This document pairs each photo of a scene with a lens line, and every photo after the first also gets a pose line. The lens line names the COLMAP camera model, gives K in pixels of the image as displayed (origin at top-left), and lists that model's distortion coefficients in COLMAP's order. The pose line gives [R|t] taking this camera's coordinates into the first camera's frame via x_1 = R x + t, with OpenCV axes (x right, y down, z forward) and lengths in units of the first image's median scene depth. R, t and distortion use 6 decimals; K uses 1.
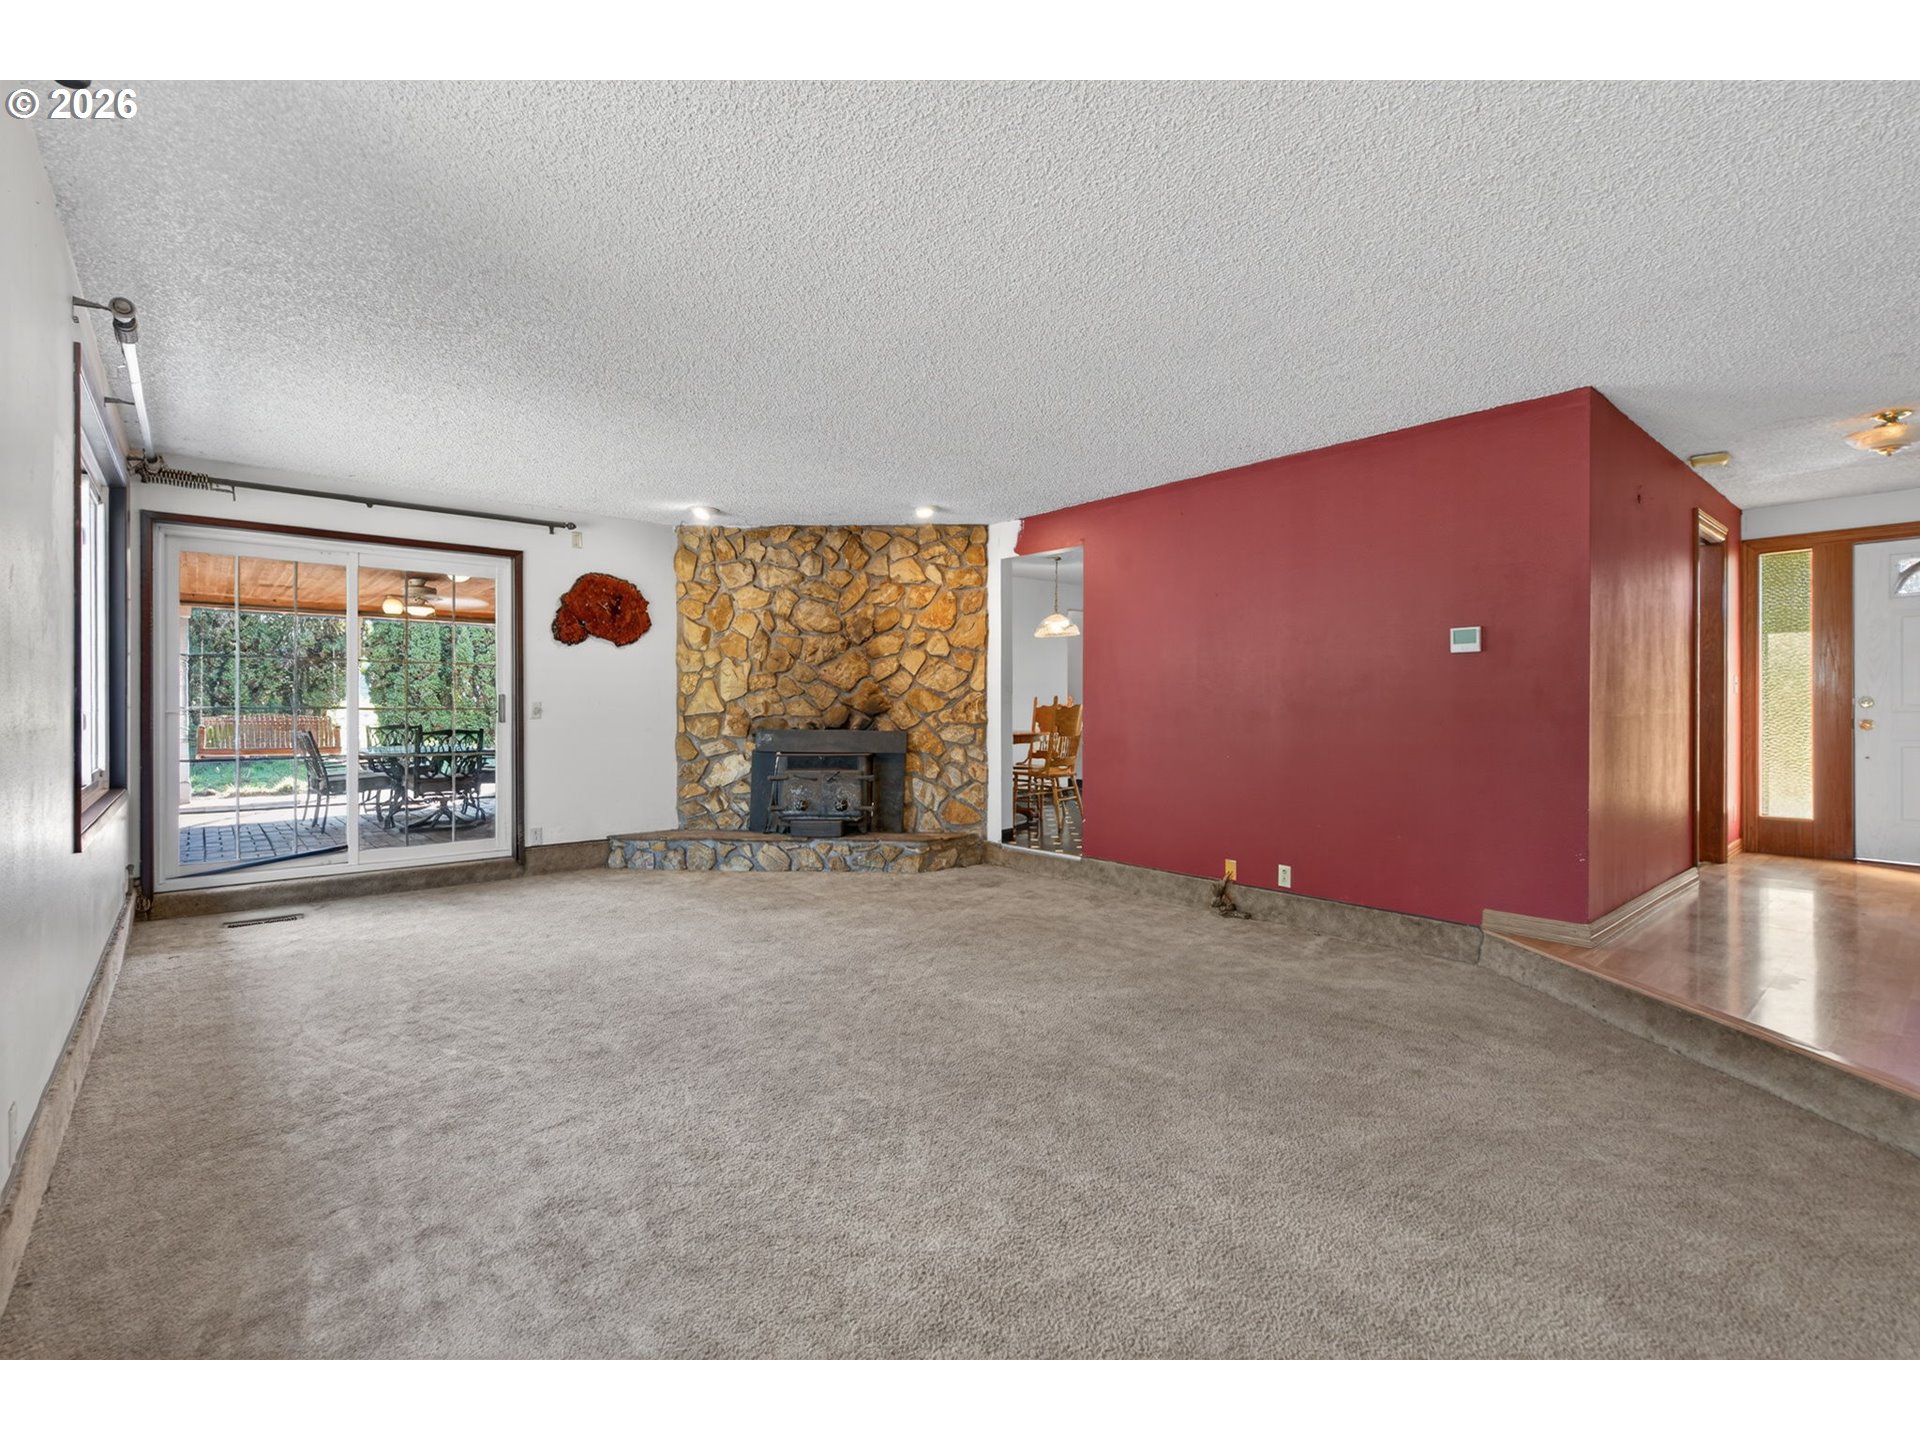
lens RADIAL K [[866.1, 0, 953.5], [0, 866.1, 710.4], [0, 0, 1]] dist [0.011459, -0.000572]
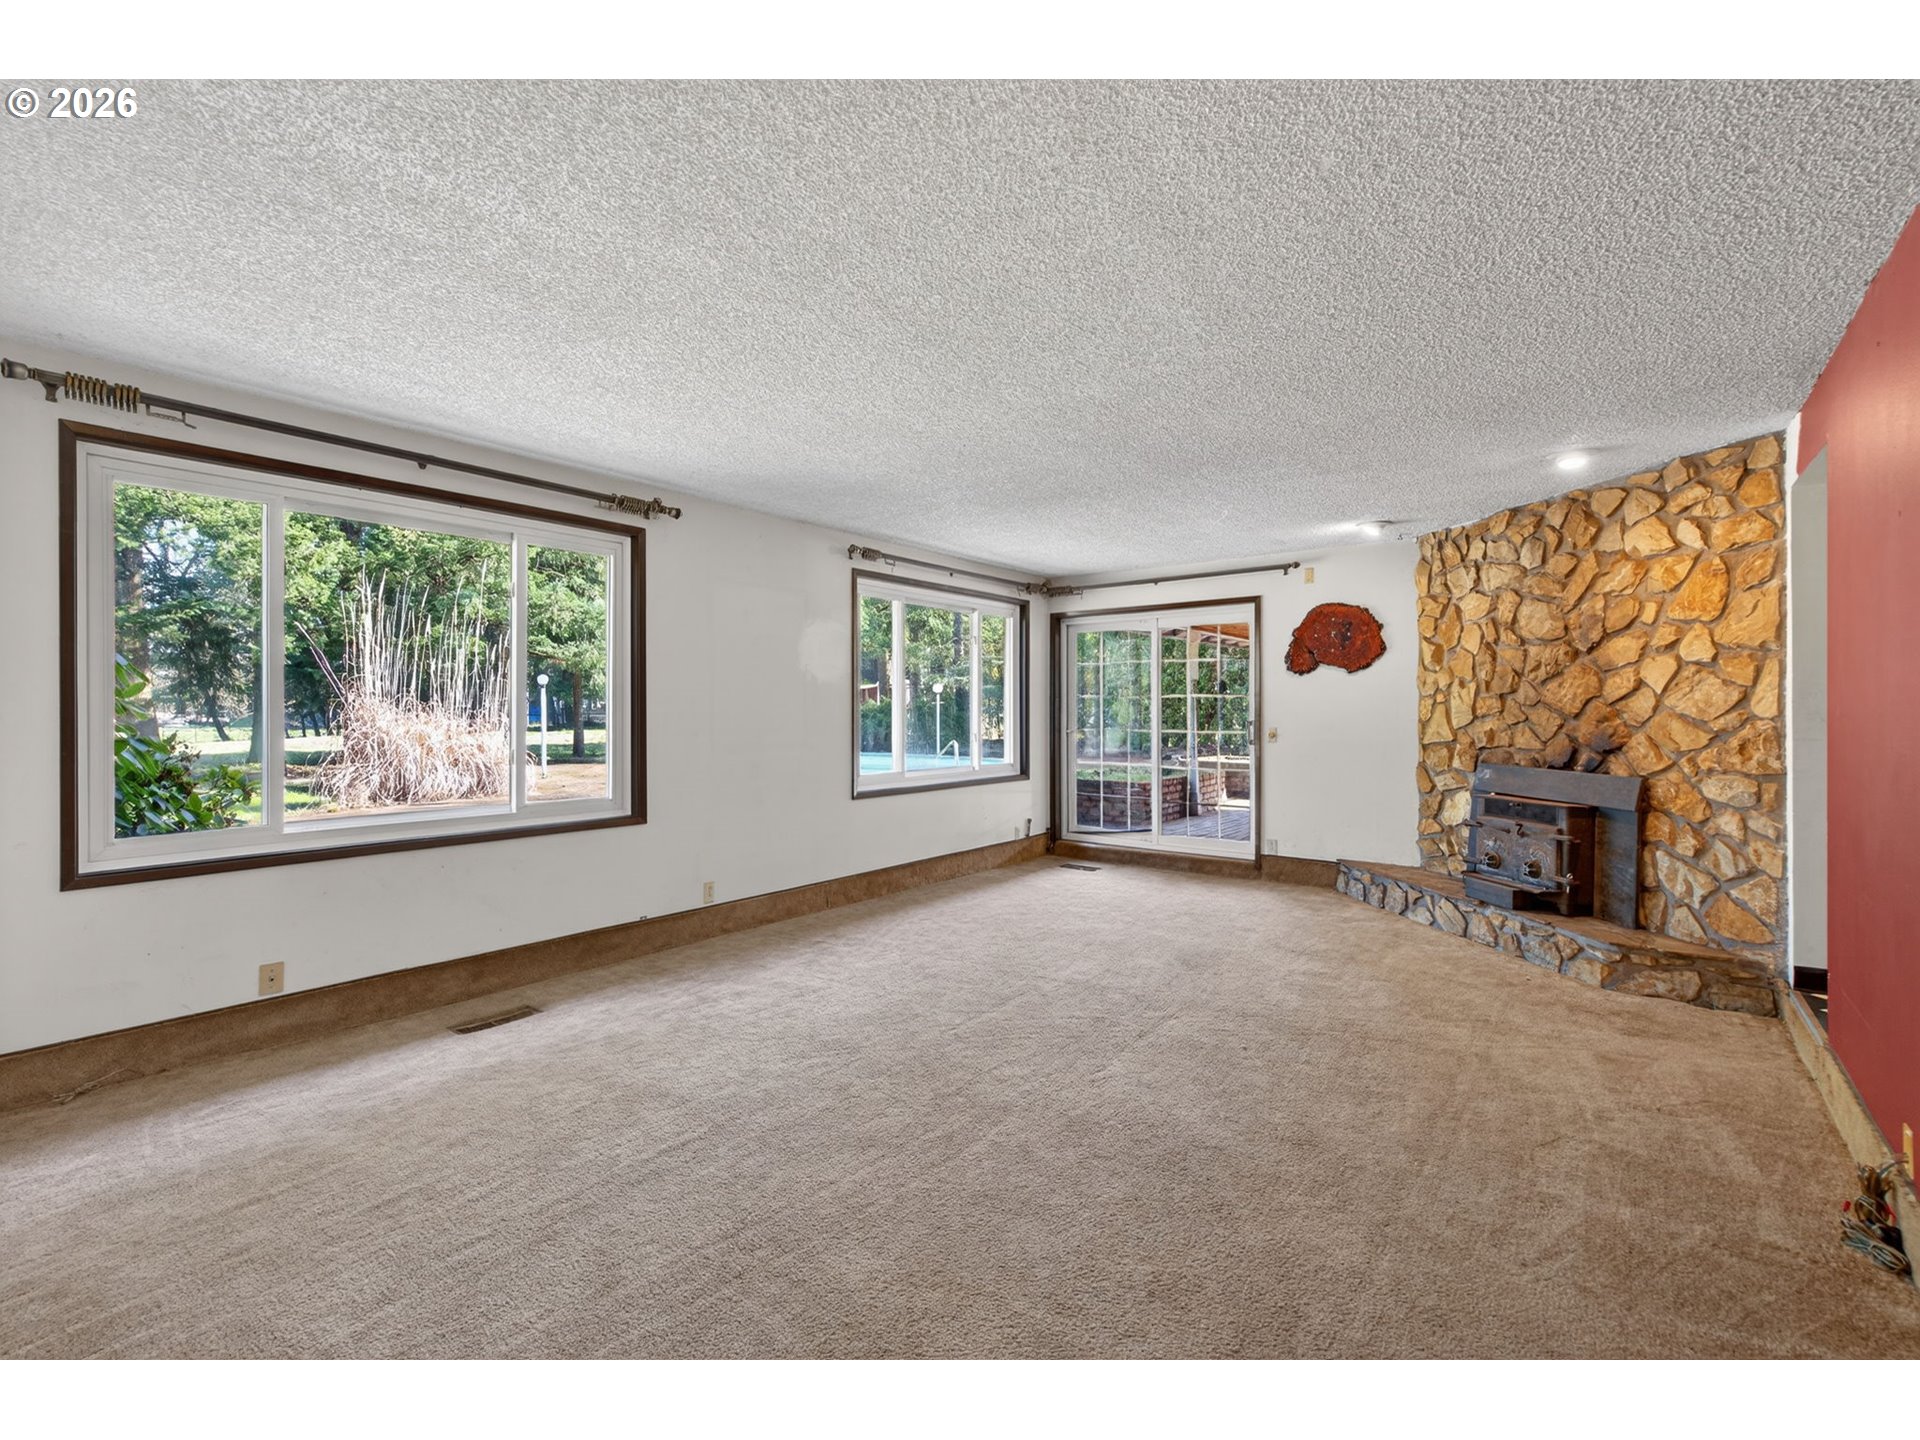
lens RADIAL K [[866.1, 0, 954.6], [0, 866.1, 718.6], [0, 0, 1]] dist [0.011459, -0.000572]
pose [[0.193541, 0.006032, -0.981074, 0.500367], [-0.003451, 0.999979, 0.005468, -0.023963], [0.981086, 0.002328, 0.193558, 0.347996]]
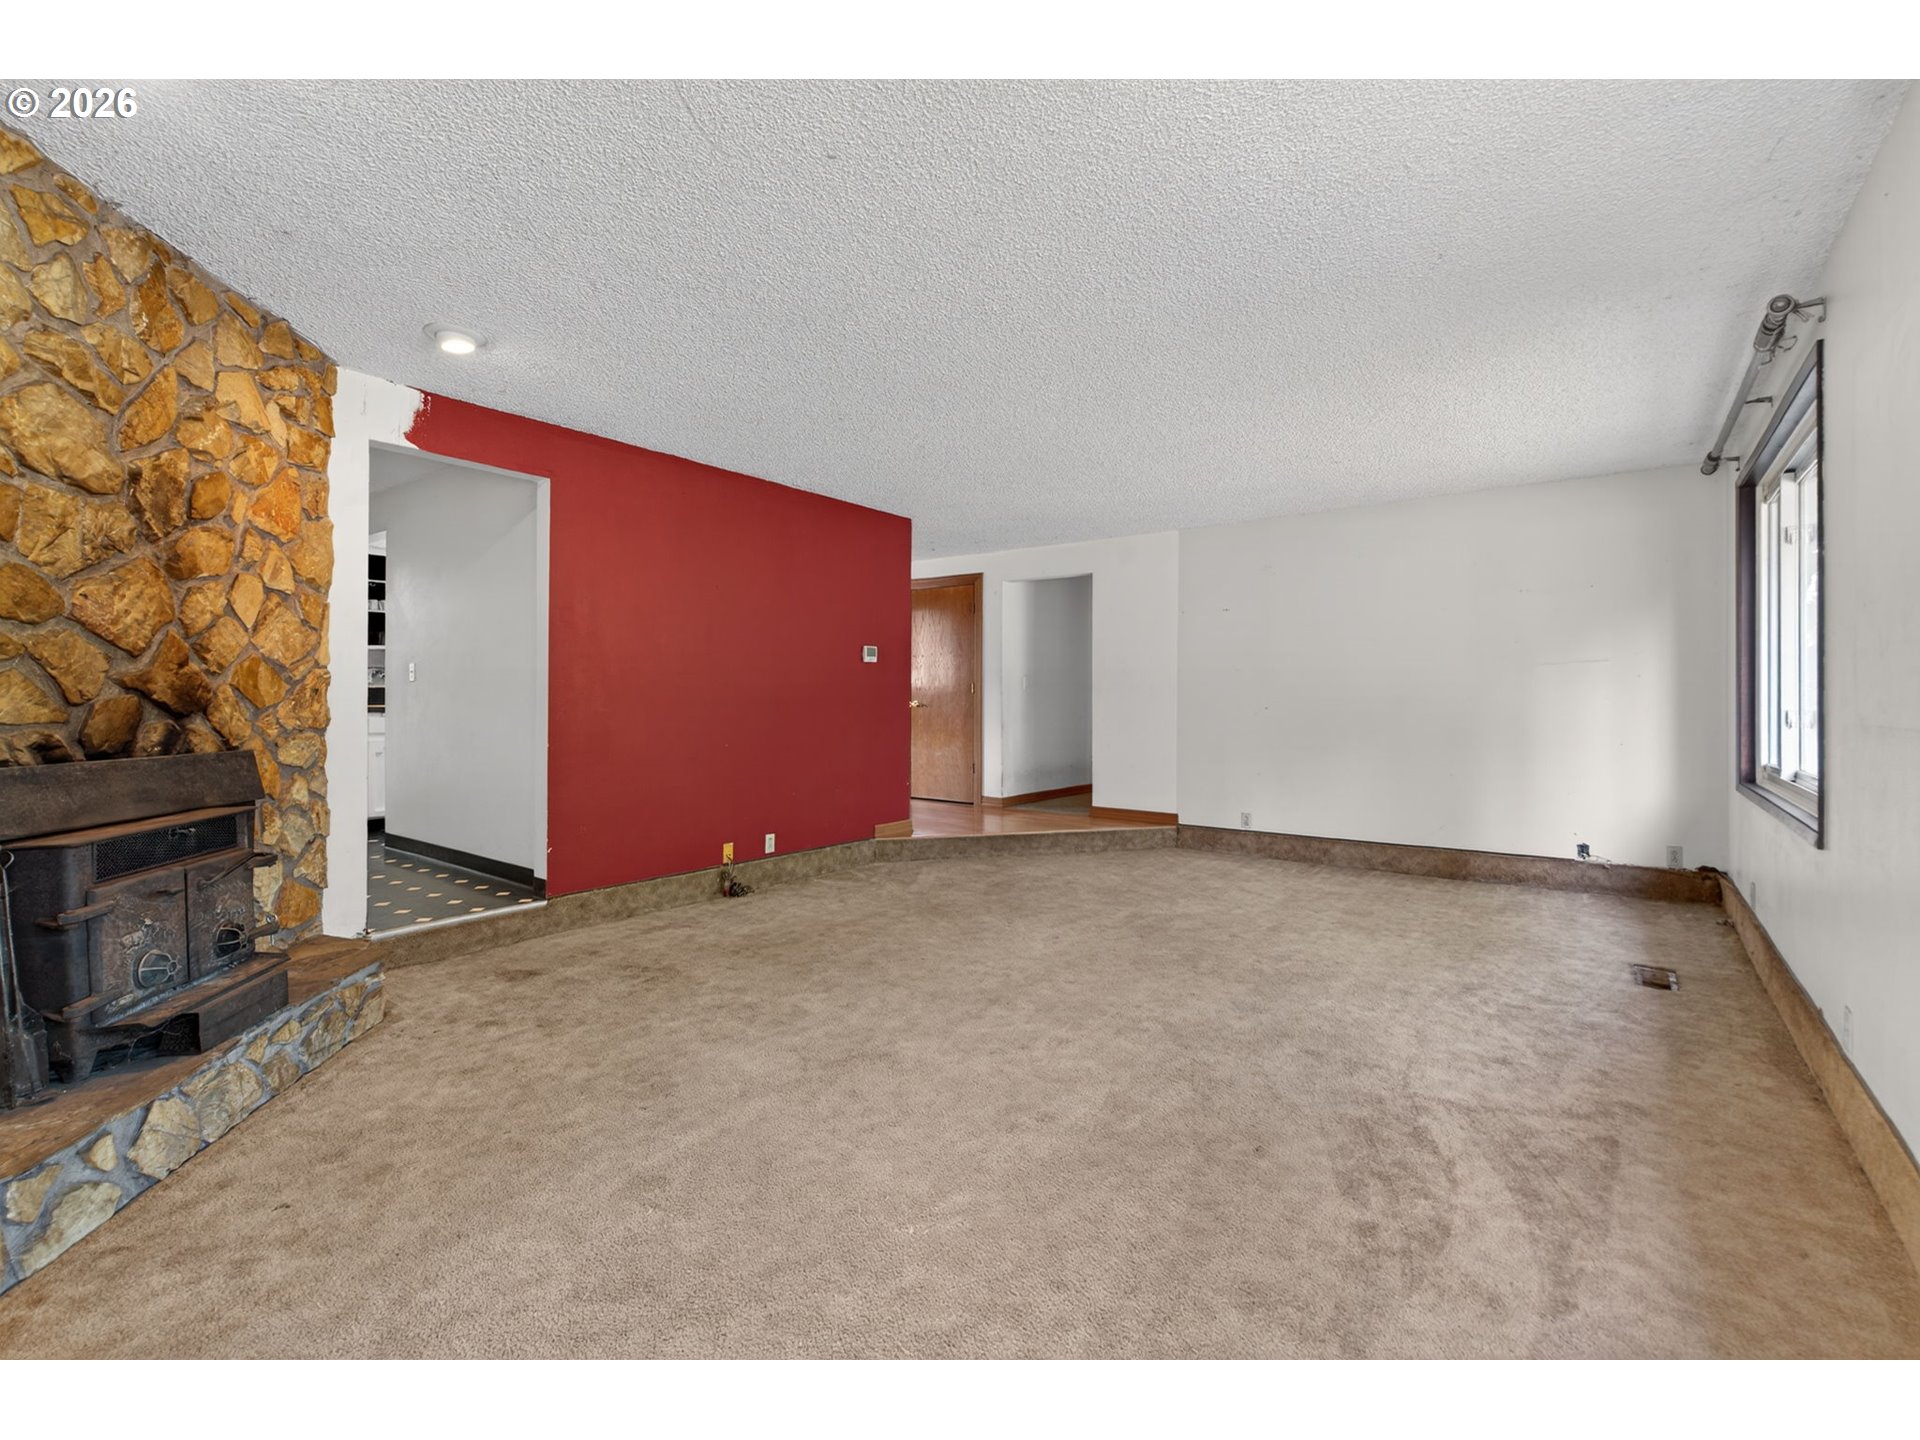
lens RADIAL K [[866.1, 0, 959.0], [0, 866.1, 691.8], [0, 0, 1]] dist [0.011459, -0.000572]
pose [[-0.218673, 0.005613, 0.975782, -0.583406], [0.002541, 0.999983, -0.005183, -0.003151], [-0.975795, 0.001346, -0.218684, 0.732659]]
